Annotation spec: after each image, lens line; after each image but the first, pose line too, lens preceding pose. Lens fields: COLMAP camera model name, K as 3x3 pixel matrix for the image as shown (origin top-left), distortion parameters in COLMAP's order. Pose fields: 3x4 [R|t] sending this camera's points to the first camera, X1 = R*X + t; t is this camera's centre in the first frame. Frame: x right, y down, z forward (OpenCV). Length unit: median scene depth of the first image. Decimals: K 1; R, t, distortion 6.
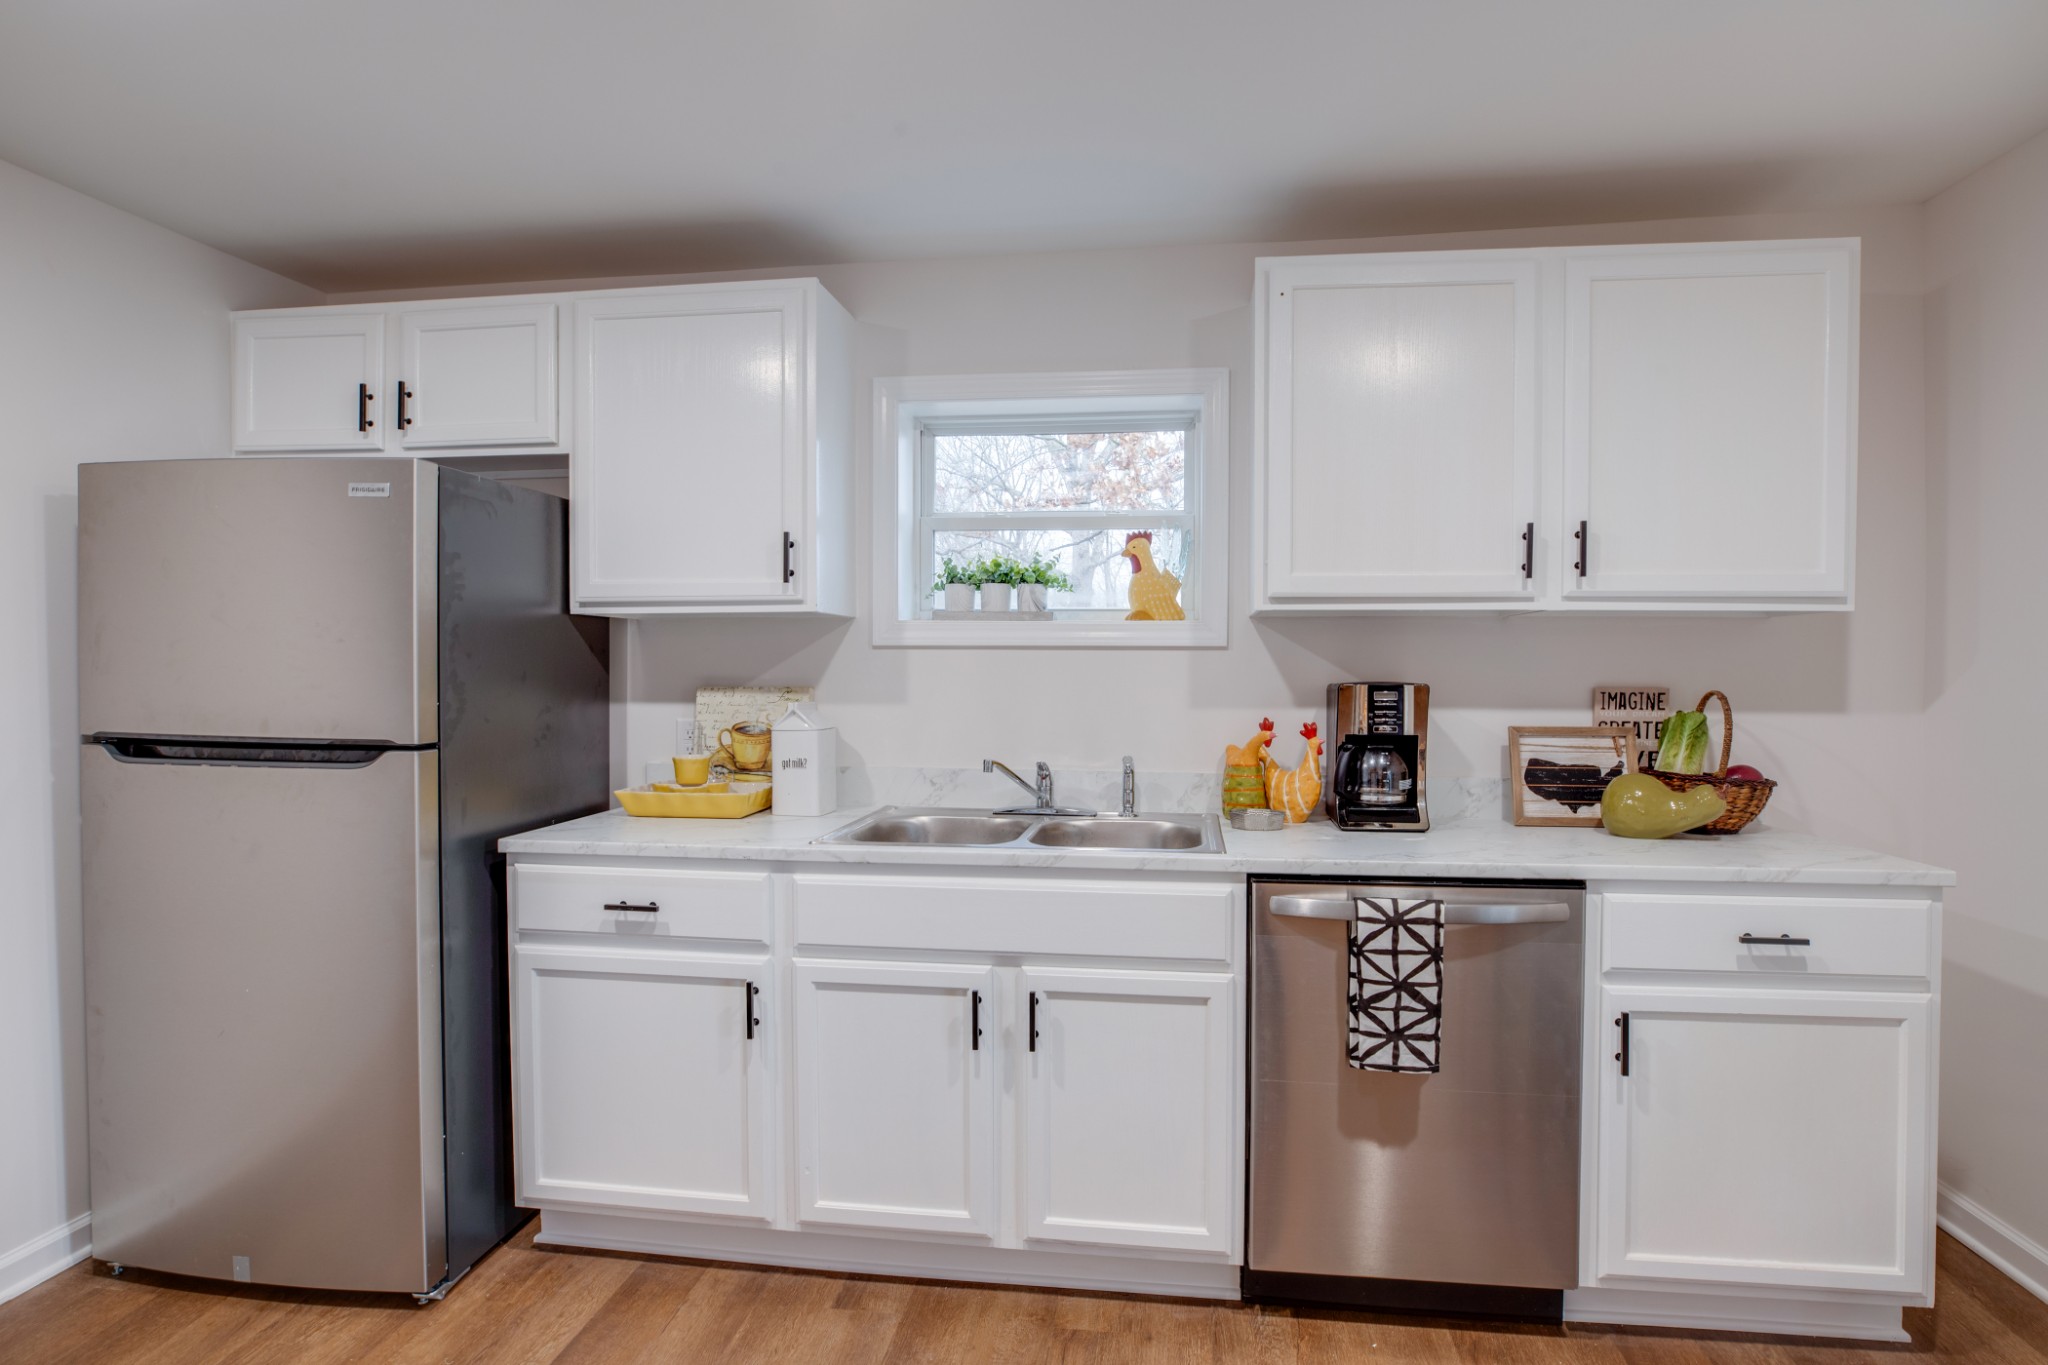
lens RADIAL K [[1038.7, 0, 1050.7], [0, 1038.7, 685.4], [0, 0, 1]] dist [-0.036206, 0.014739]
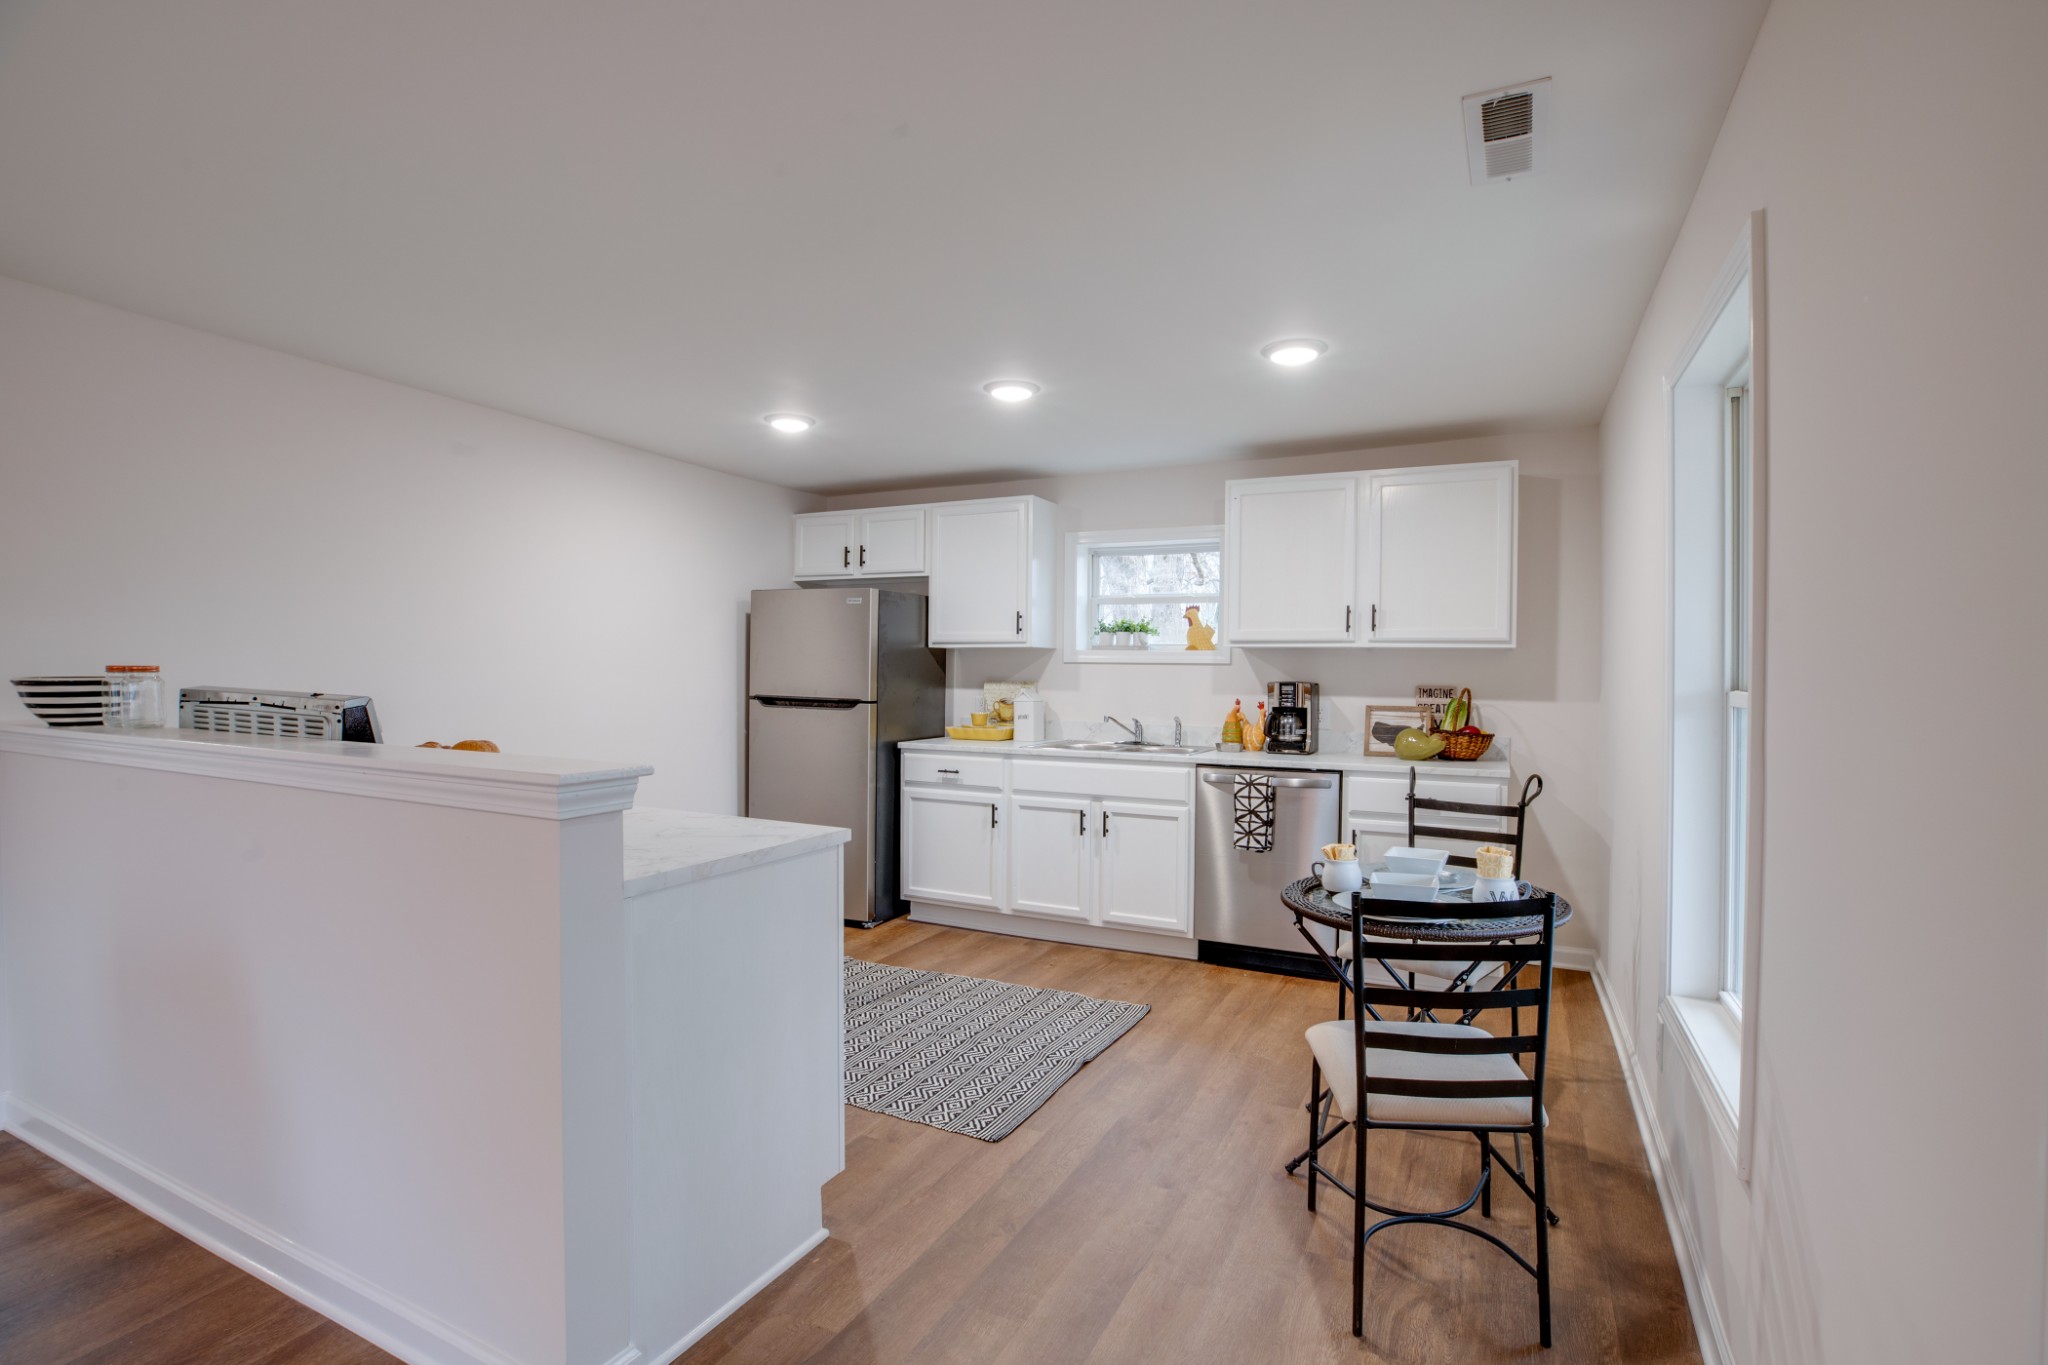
lens RADIAL K [[919.5, 0, 1085.3], [0, 919.5, 679.5], [0, 0, 1]] dist [-0.000392, 0.000025]
pose [[0.959158, 0.010012, -0.282692, 0.437751], [-0.014259, 0.999814, -0.012968, 0.021654], [0.282510, 0.016470, 0.959123, -0.841857]]
